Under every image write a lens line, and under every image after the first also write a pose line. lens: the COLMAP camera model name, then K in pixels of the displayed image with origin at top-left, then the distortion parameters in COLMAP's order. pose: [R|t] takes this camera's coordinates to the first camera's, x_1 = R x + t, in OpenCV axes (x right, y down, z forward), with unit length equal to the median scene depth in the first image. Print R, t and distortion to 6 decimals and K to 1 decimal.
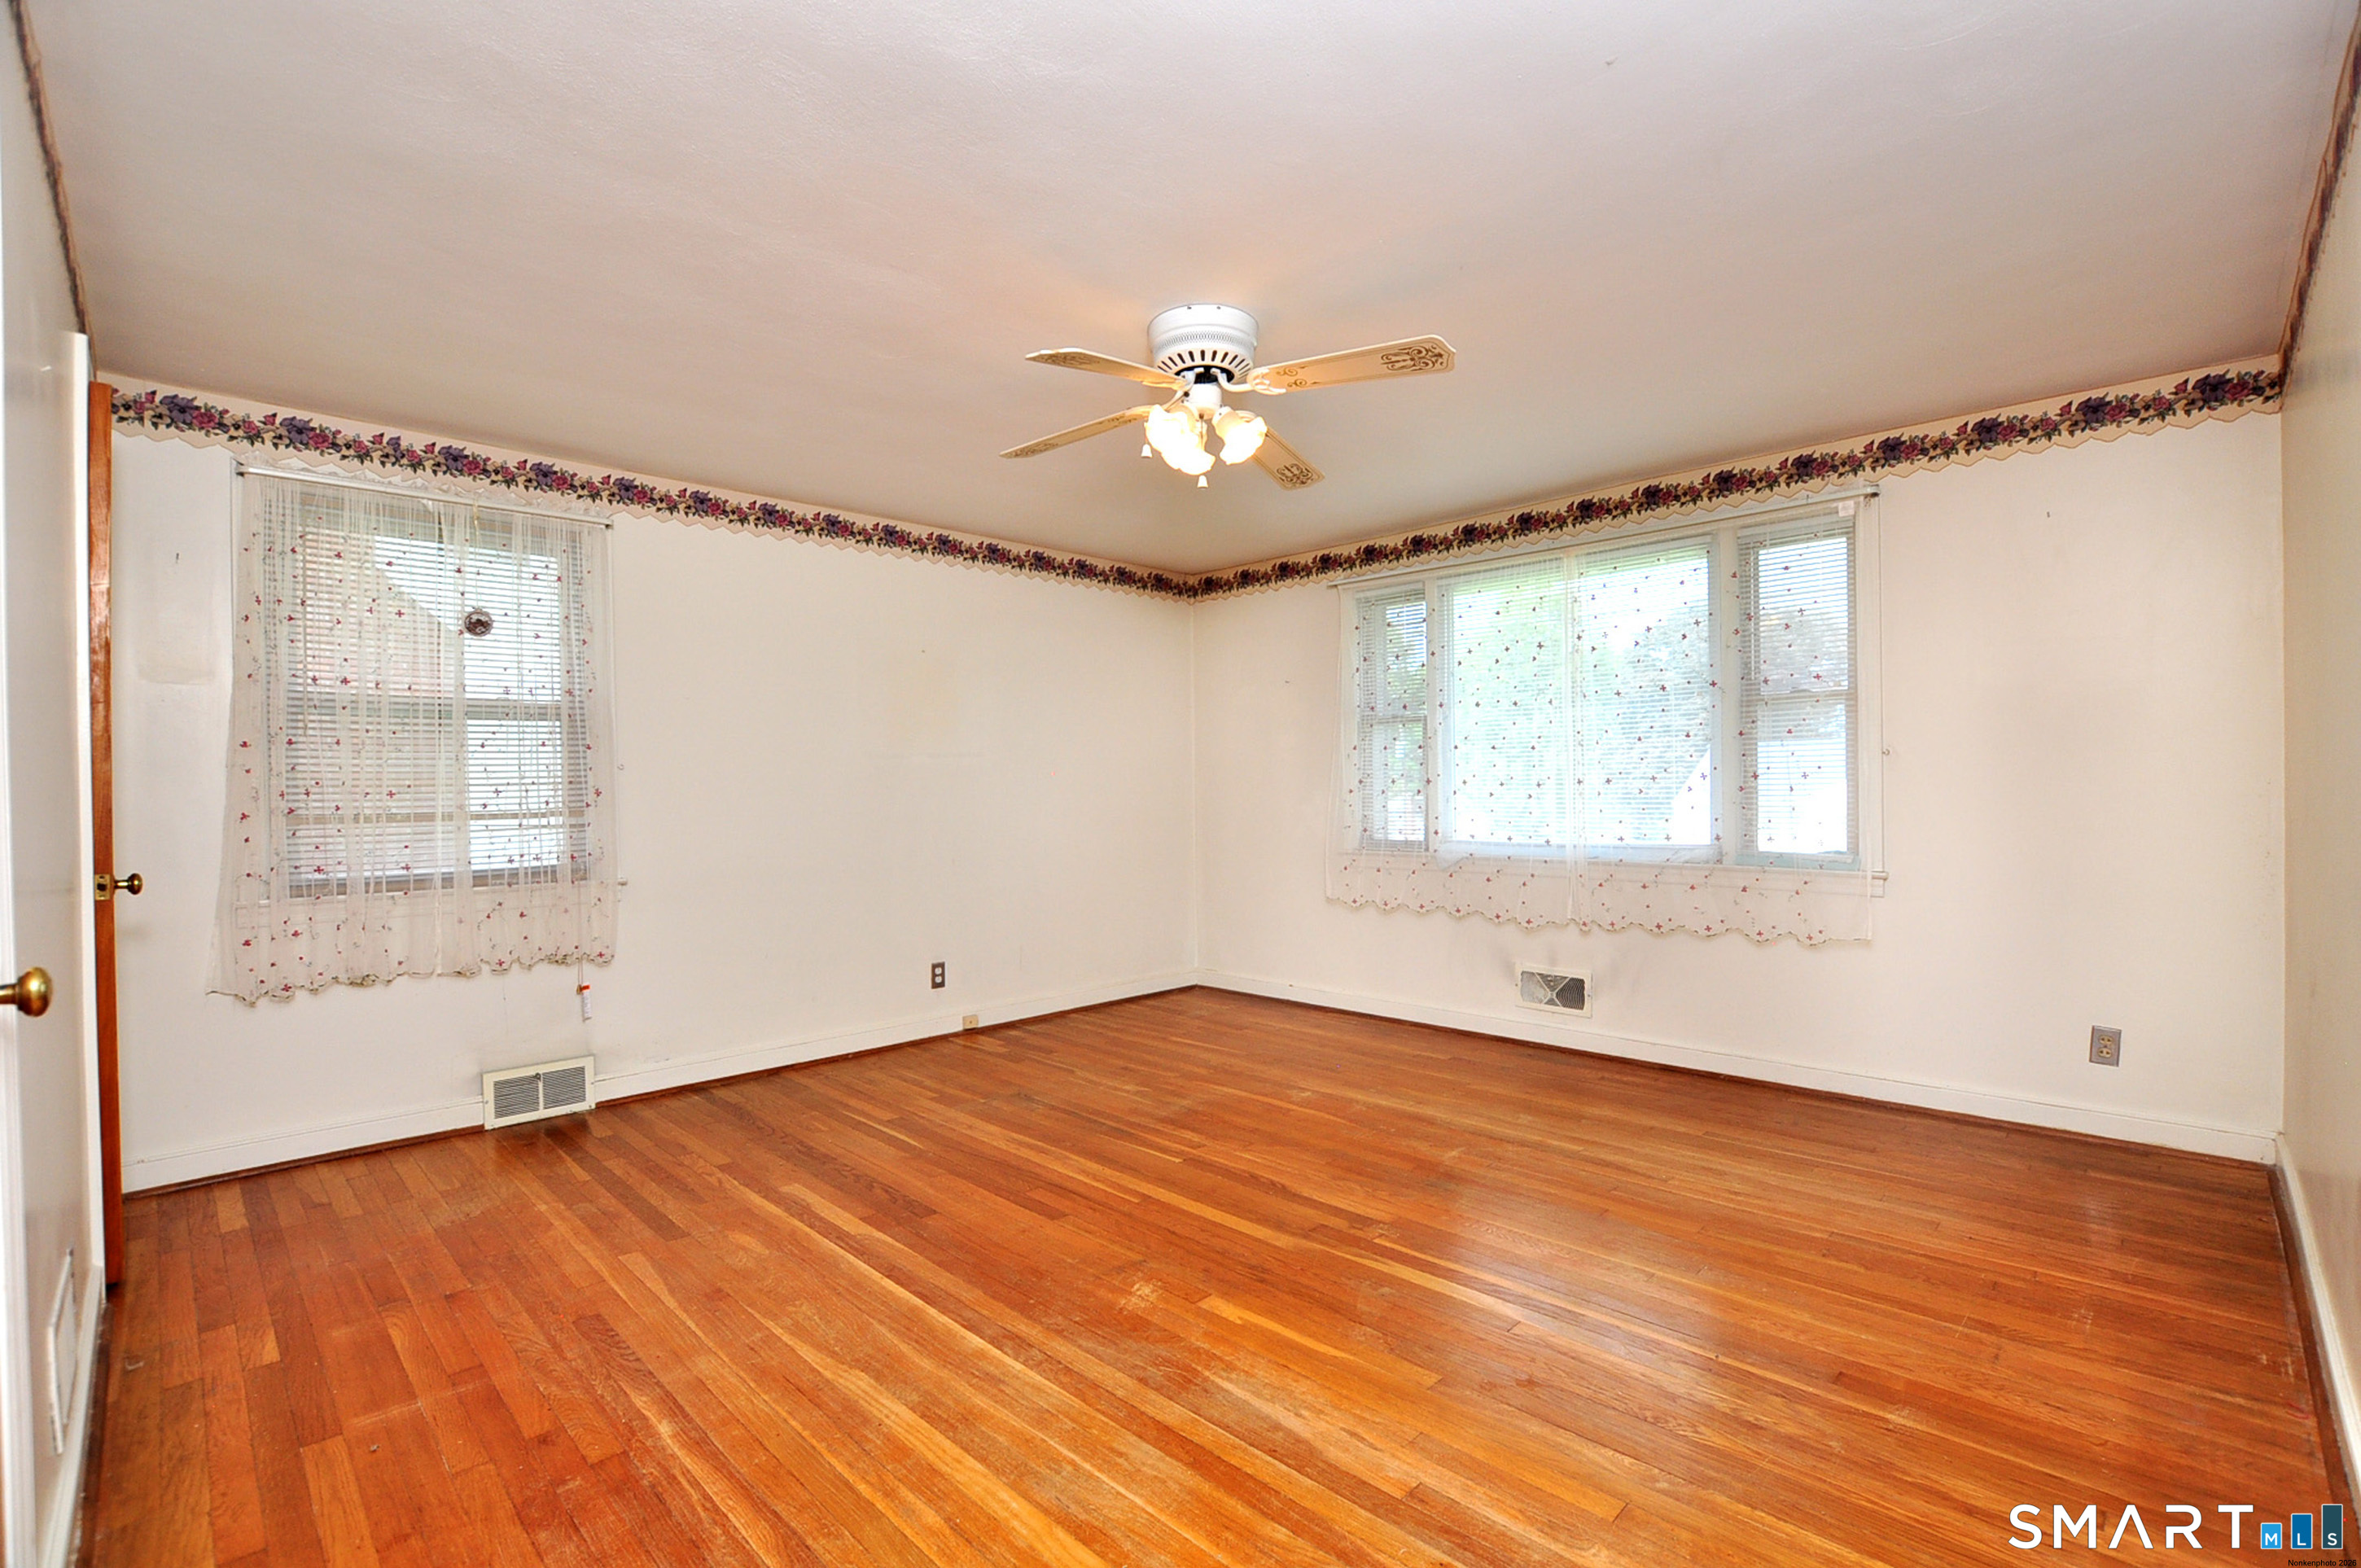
lens RADIAL K [[1037.4, 0, 1218.7], [0, 1037.4, 806.2], [0, 0, 1]] dist [-0.035078, 0.004106]
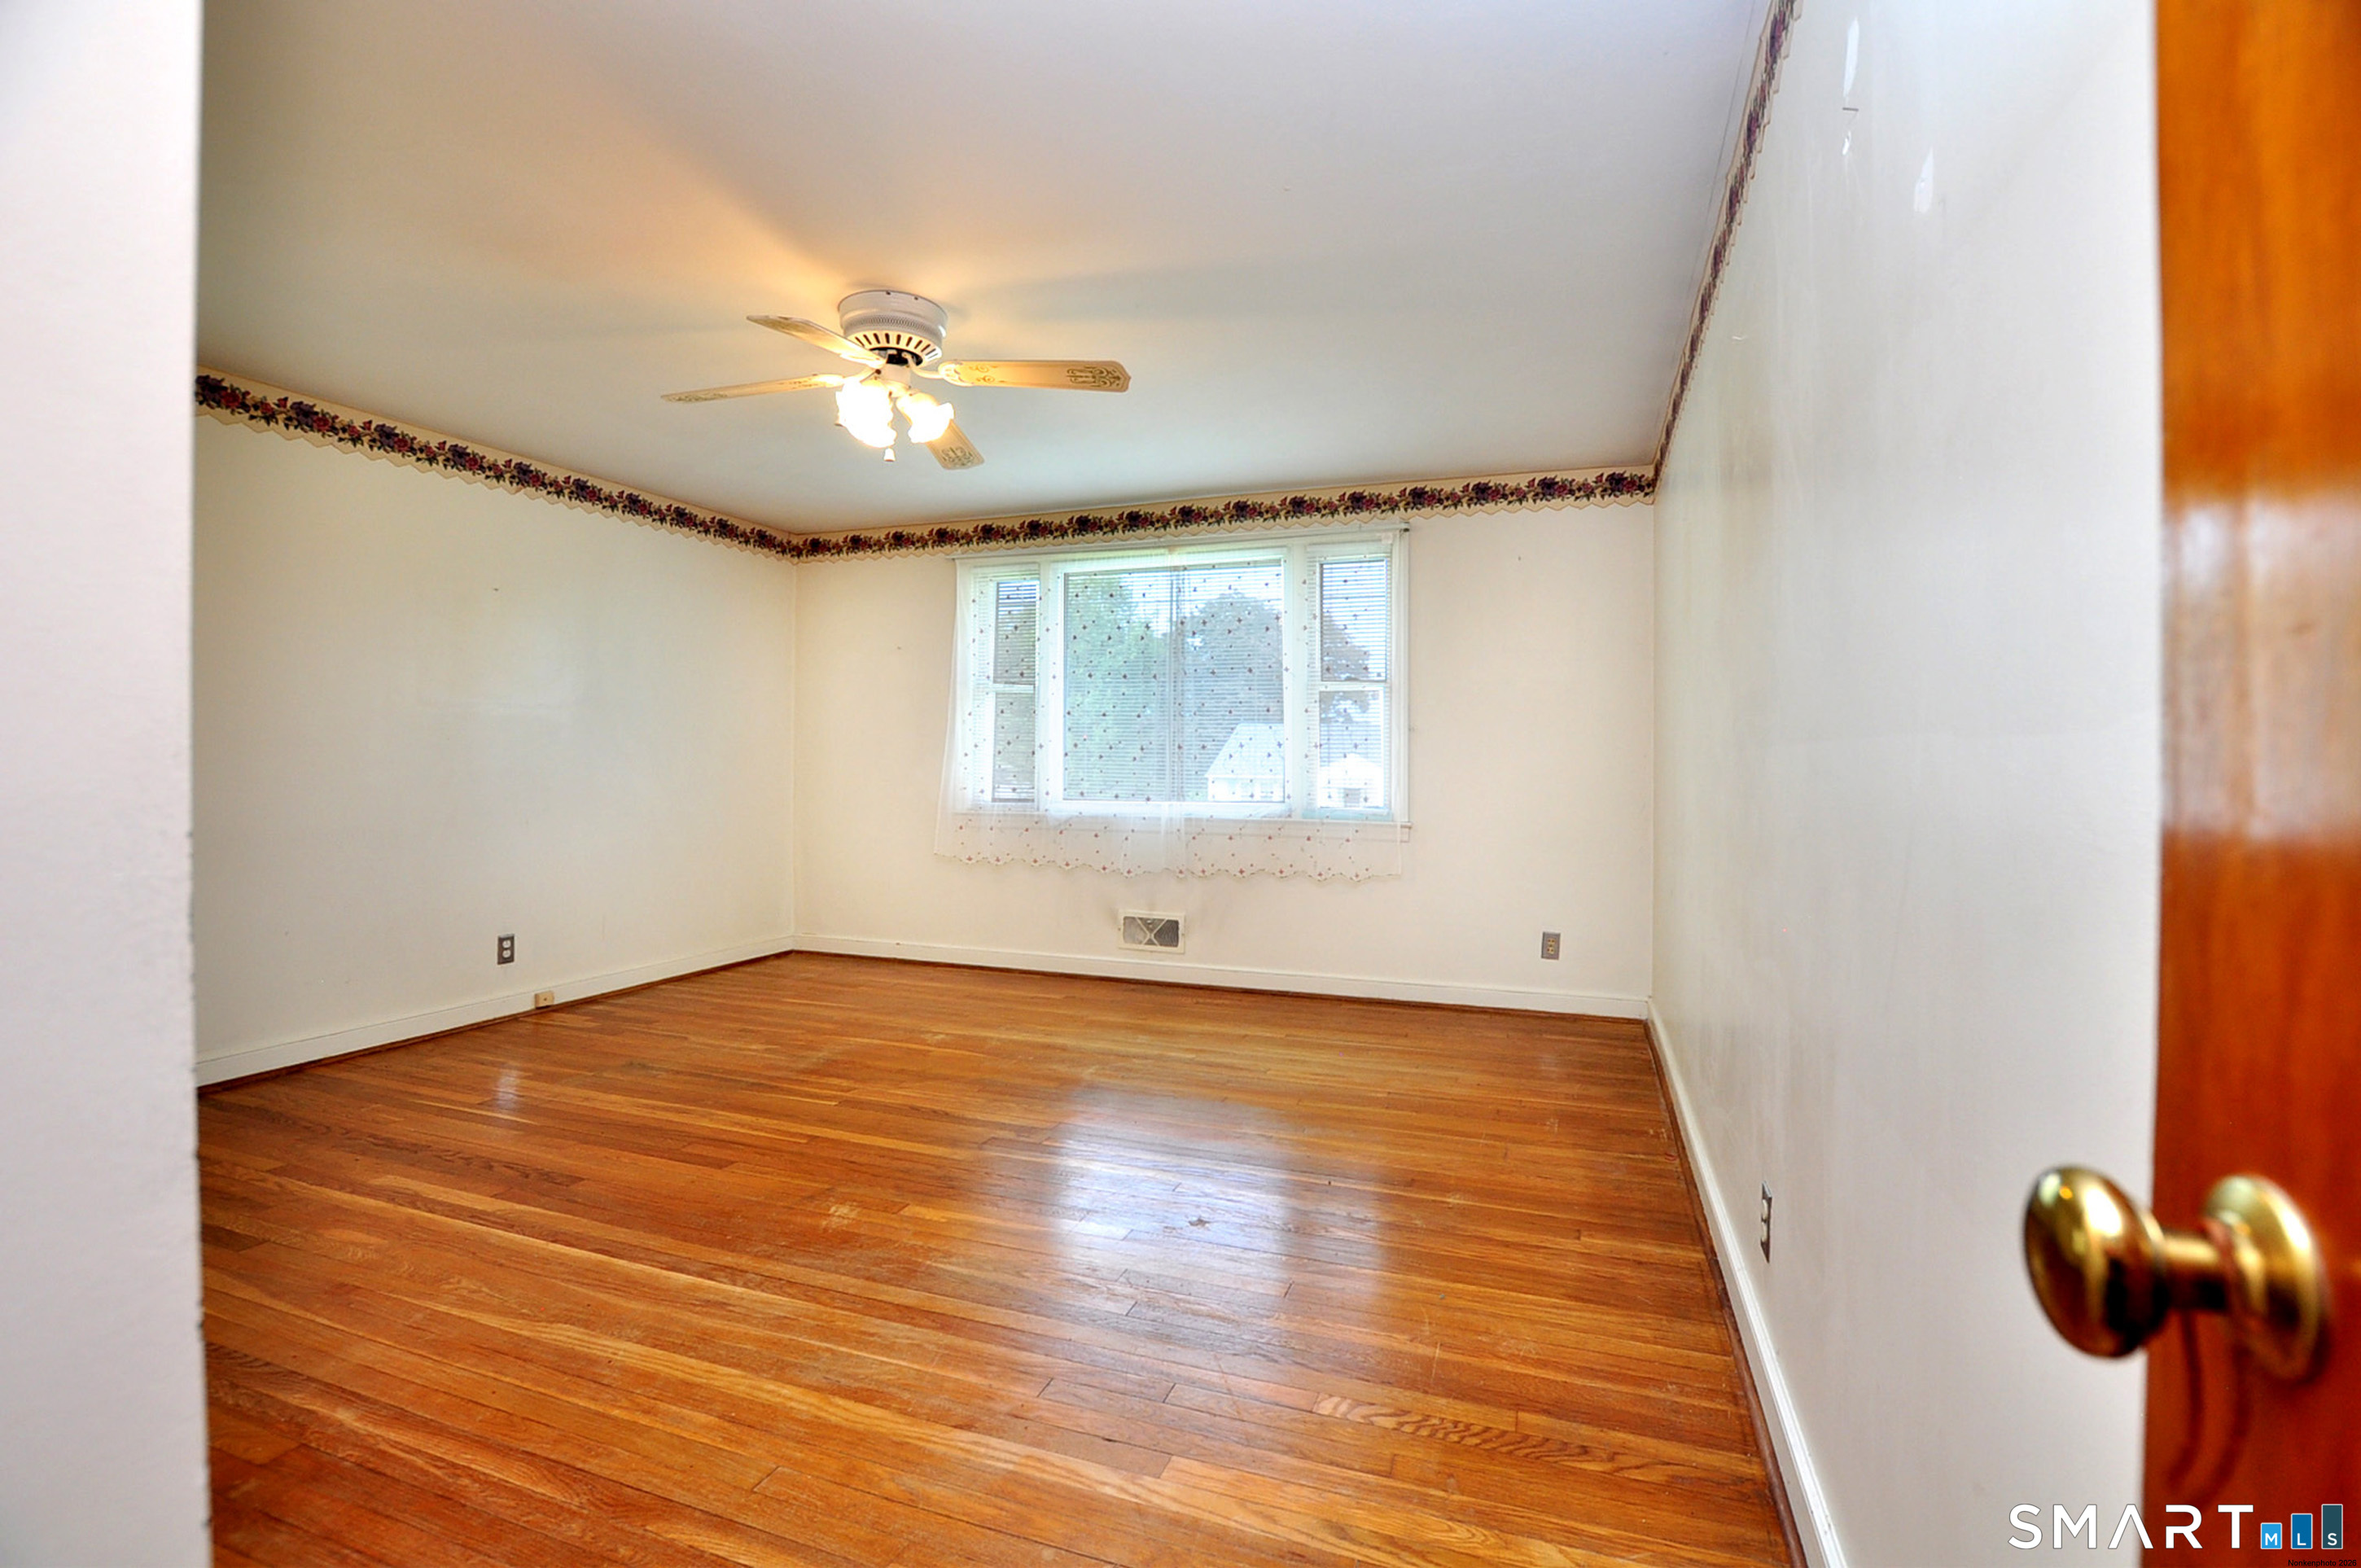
lens RADIAL K [[1037.4, 0, 1189.9], [0, 1037.4, 769.0], [0, 0, 1]] dist [-0.035078, 0.004106]
pose [[0.914494, 0.016428, 0.404265, -0.127751], [-0.010722, 0.999808, -0.016377, 0.021159], [-0.404456, 0.010642, 0.914495, -0.081416]]
